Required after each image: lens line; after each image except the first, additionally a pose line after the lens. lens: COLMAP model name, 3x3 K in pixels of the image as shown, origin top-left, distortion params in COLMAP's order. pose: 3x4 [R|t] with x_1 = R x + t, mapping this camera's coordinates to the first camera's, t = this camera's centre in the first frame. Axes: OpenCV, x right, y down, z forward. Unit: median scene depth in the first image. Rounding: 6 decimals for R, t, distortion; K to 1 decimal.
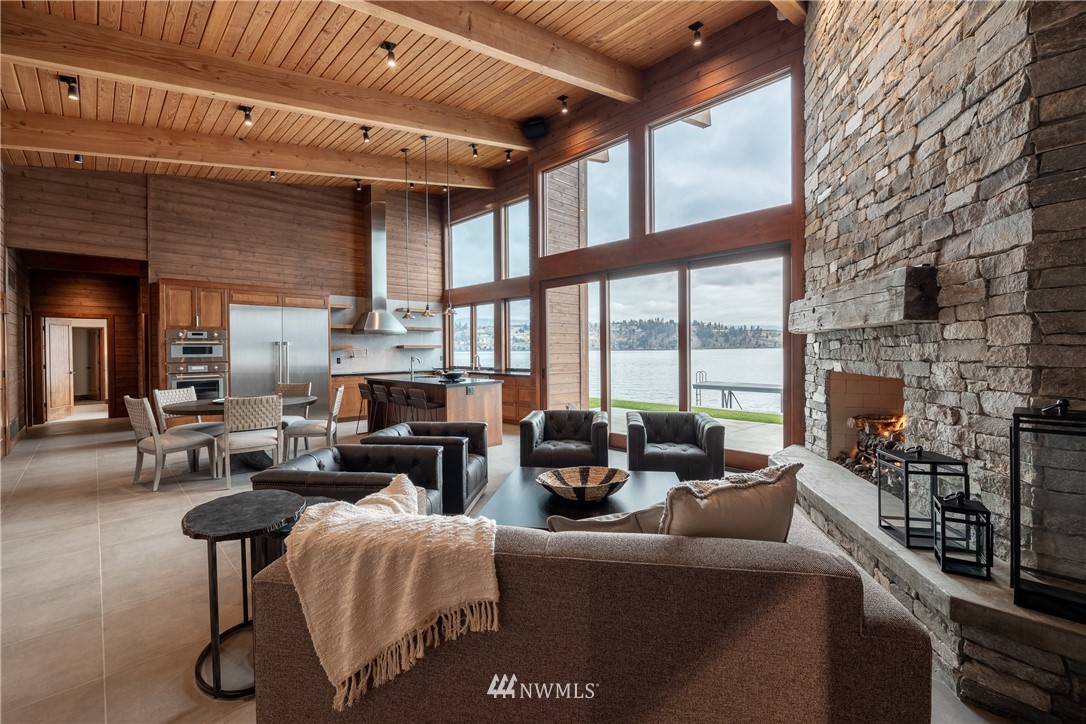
lens RADIAL K [[458.2, 0, 540.7], [0, 458.2, 354.4], [0, 0, 1]] dist [0.000752, 0.000783]
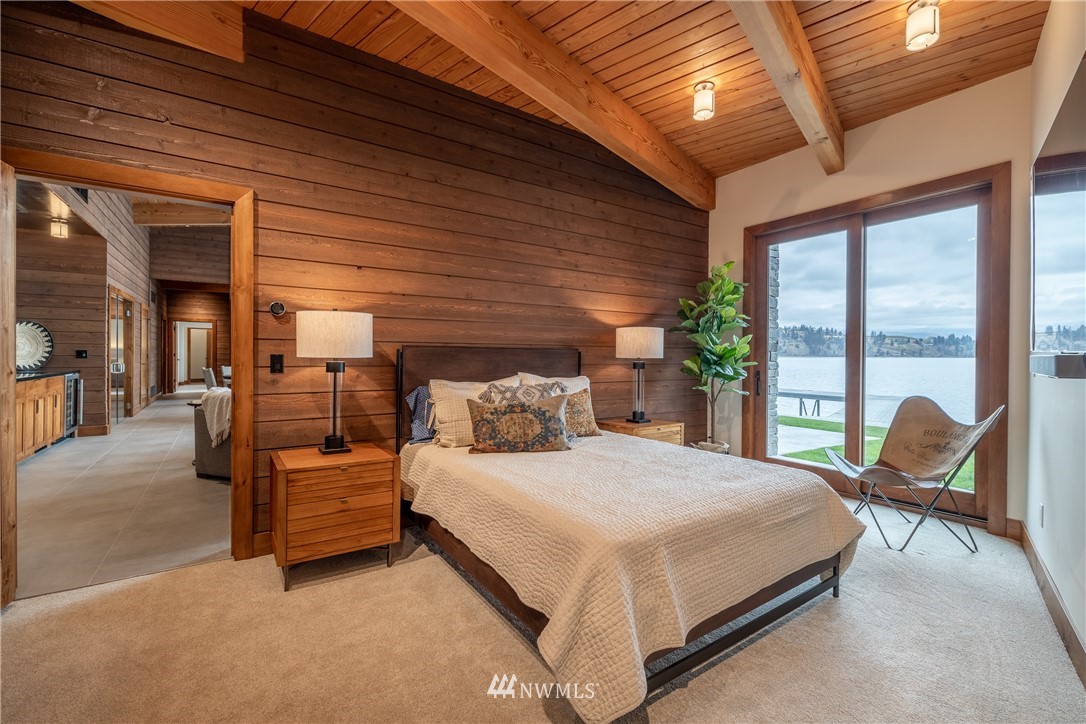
lens RADIAL K [[458.2, 0, 540.3], [0, 458.2, 356.1], [0, 0, 1]] dist [0.000752, 0.000783]
pose [[0.984711, 0.014555, -0.173588, 0.390086], [-0.015296, 0.999879, -0.002931, 0.020699], [0.173525, 0.005542, 0.984814, -0.289401]]
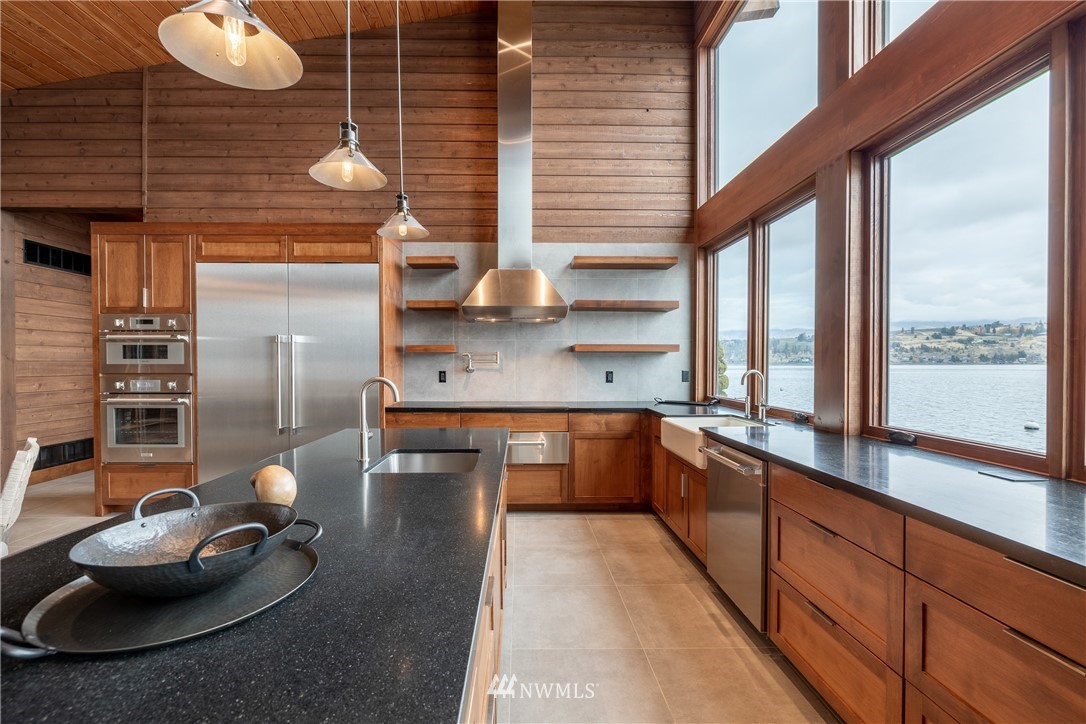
lens RADIAL K [[458.2, 0, 533.3], [0, 458.2, 366.2], [0, 0, 1]] dist [0.000752, 0.000783]
pose [[0.722159, 0.014026, -0.691585, -0.039969], [-0.013283, 0.999891, 0.006409, -0.001190], [0.691600, 0.004558, 0.722267, 0.846804]]
